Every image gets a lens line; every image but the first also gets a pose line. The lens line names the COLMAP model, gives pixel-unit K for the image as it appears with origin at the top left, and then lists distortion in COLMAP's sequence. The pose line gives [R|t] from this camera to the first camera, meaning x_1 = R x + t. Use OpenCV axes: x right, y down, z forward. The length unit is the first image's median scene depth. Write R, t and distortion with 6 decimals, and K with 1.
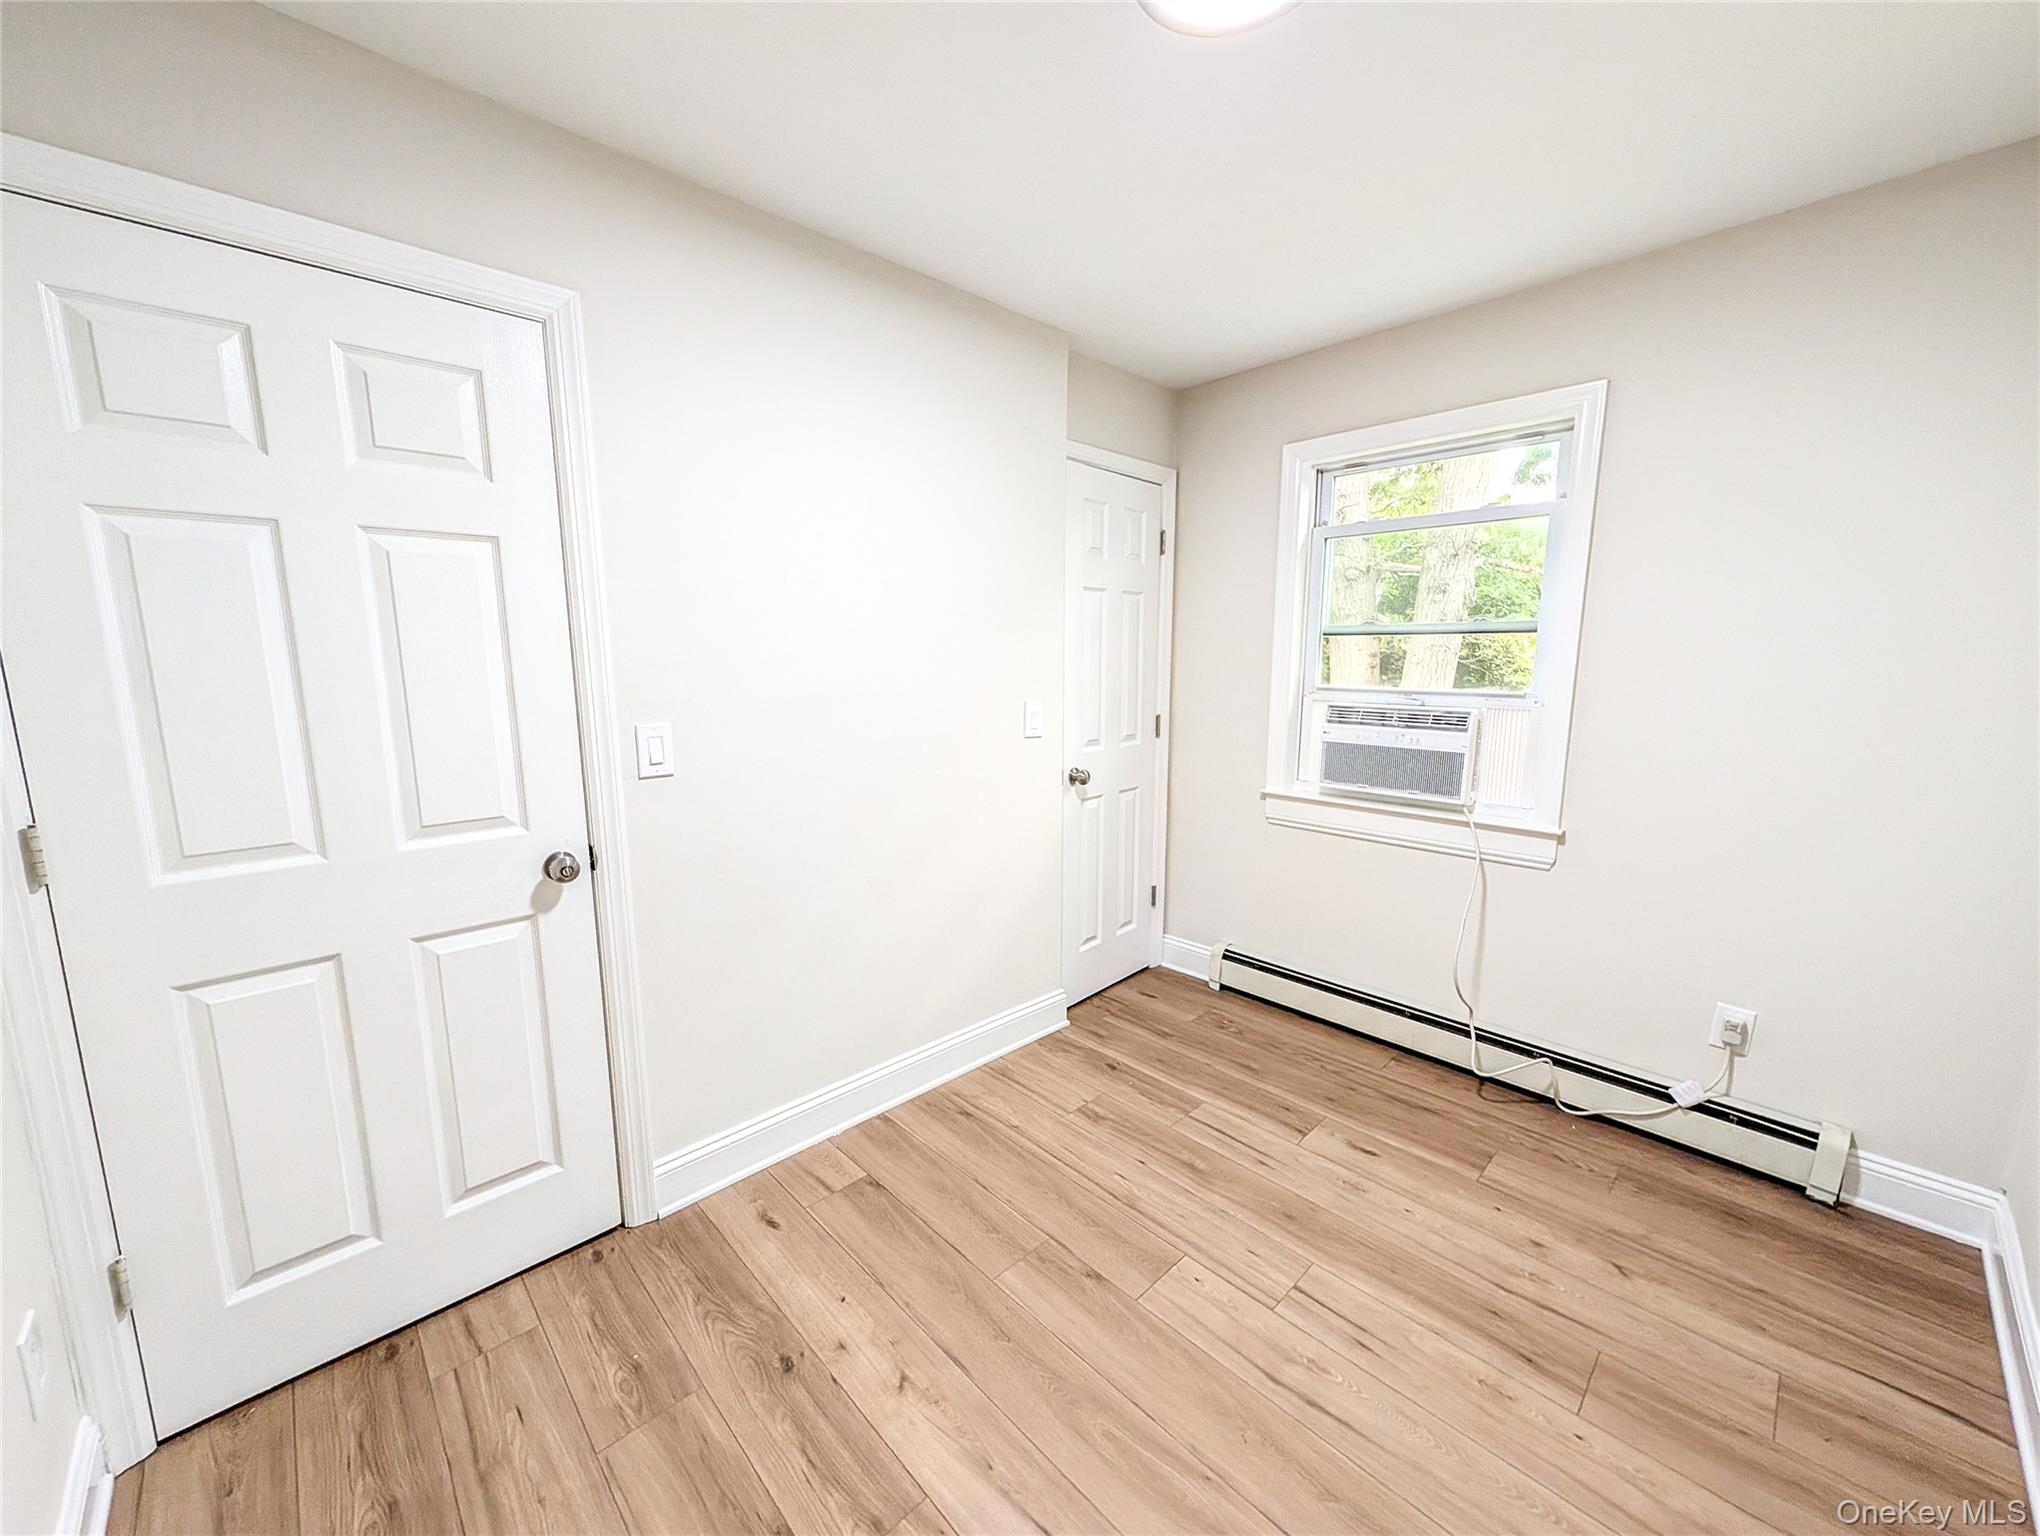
lens RADIAL K [[789.2, 0, 1017.9], [0, 789.2, 774.4], [0, 0, 1]] dist [-0.002880, 0.001450]
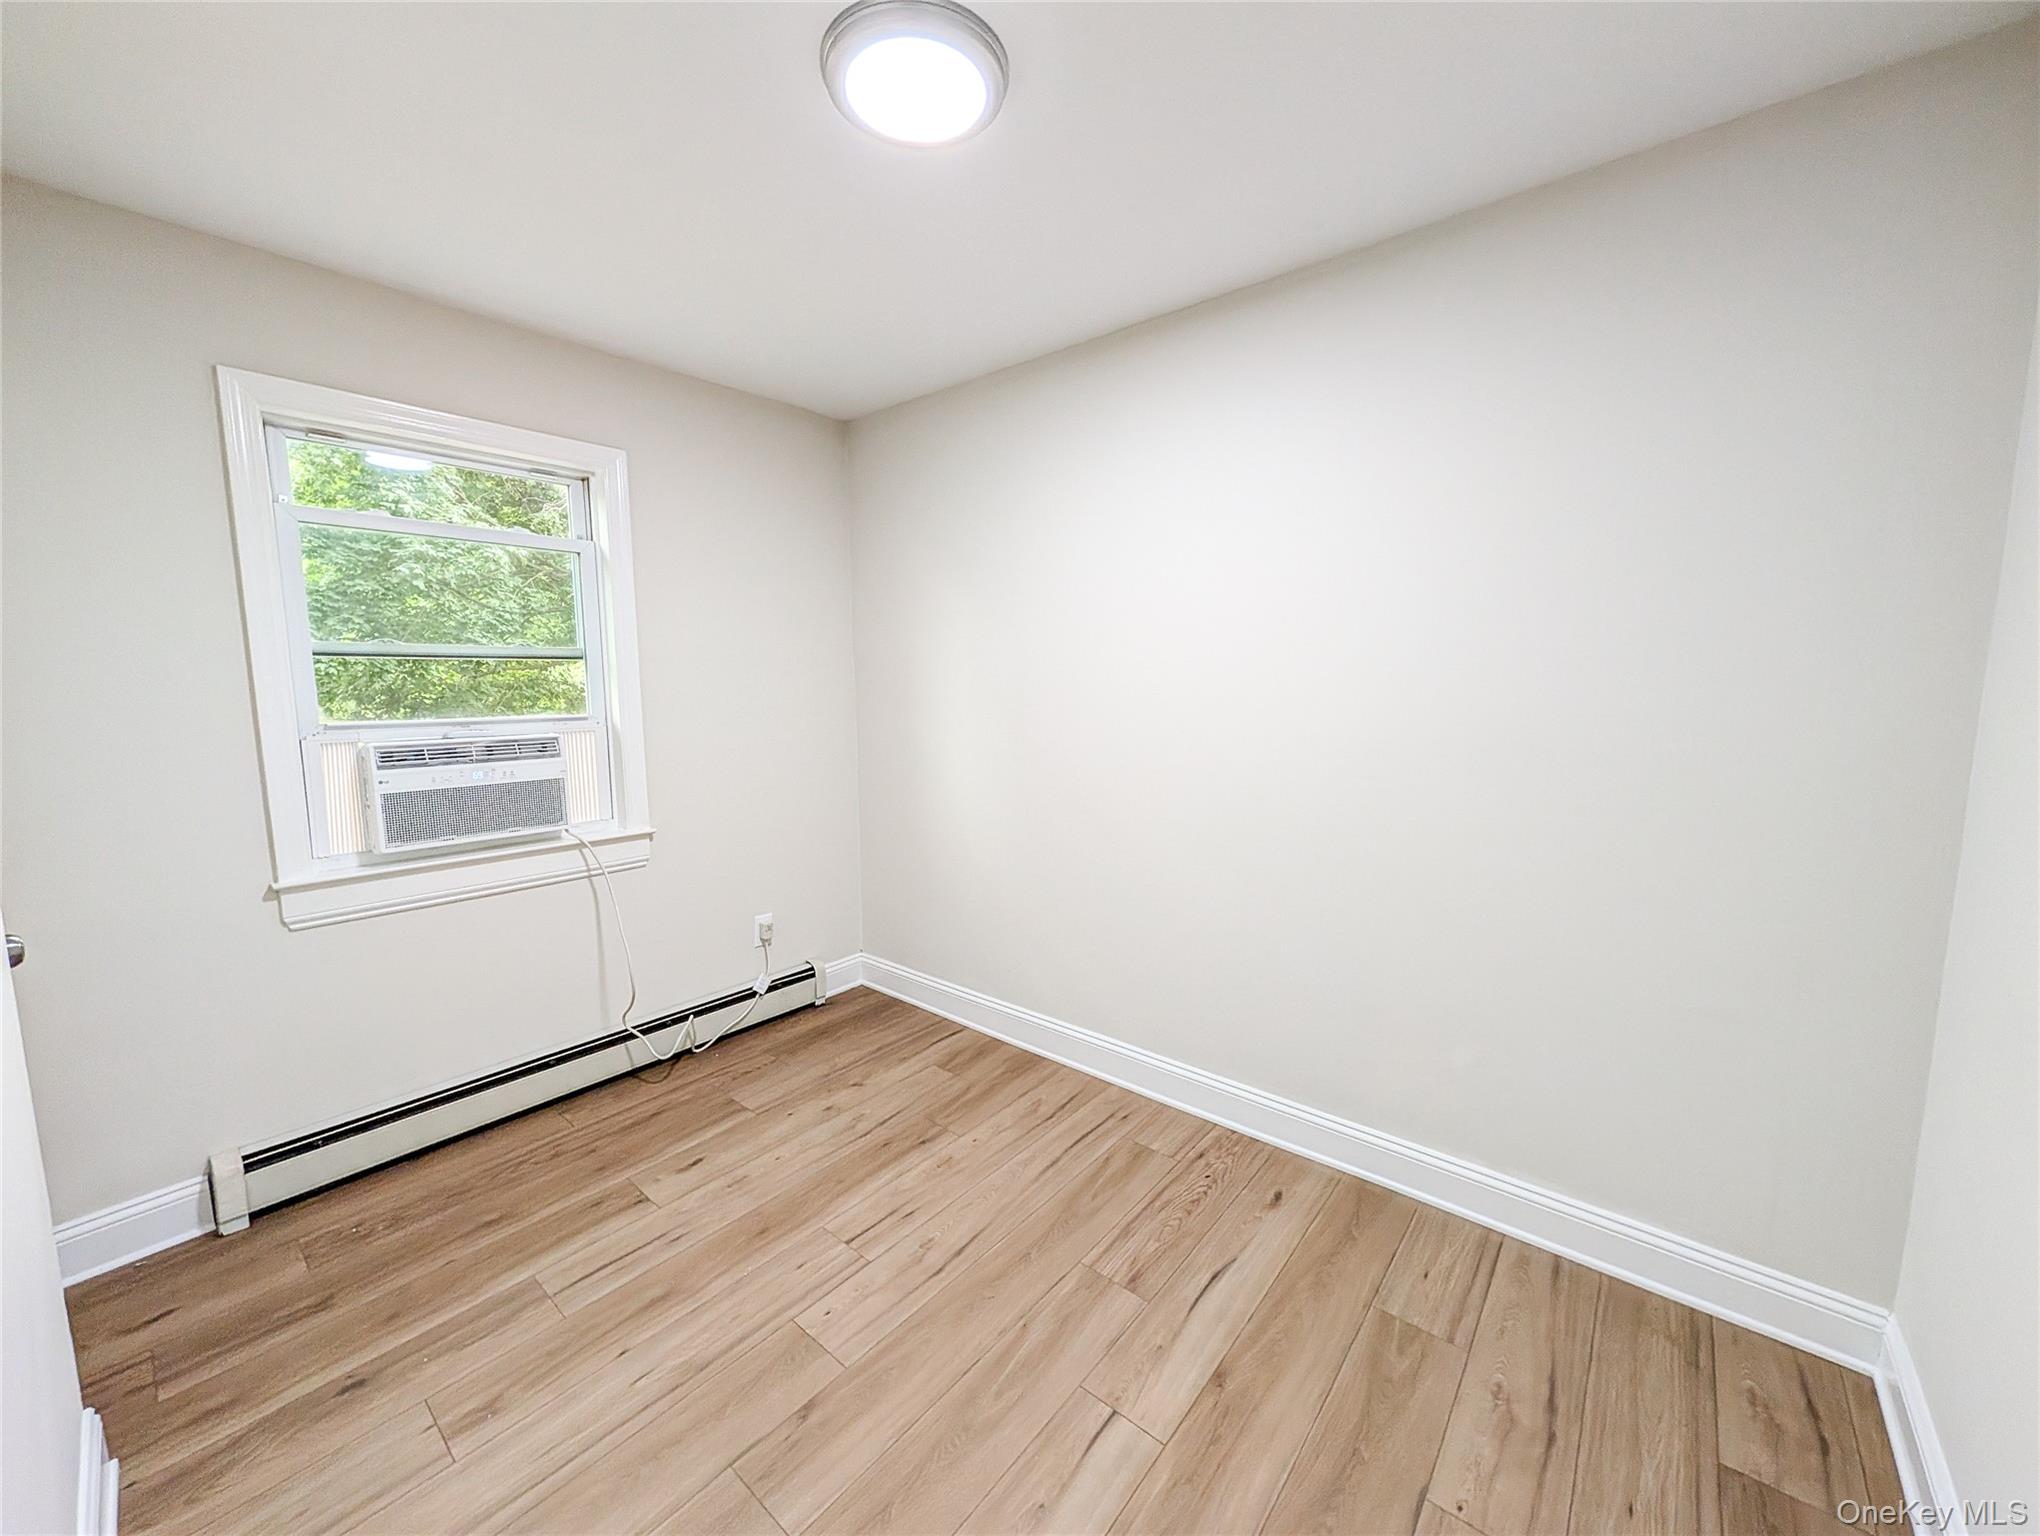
lens RADIAL K [[789.2, 0, 1011.3], [0, 789.2, 768.0], [0, 0, 1]] dist [-0.002880, 0.001450]
pose [[-0.116500, -0.108423, 0.987255, -0.595969], [0.157724, 0.979390, 0.126171, -0.091833], [-0.980587, 0.170413, -0.096997, 0.655129]]
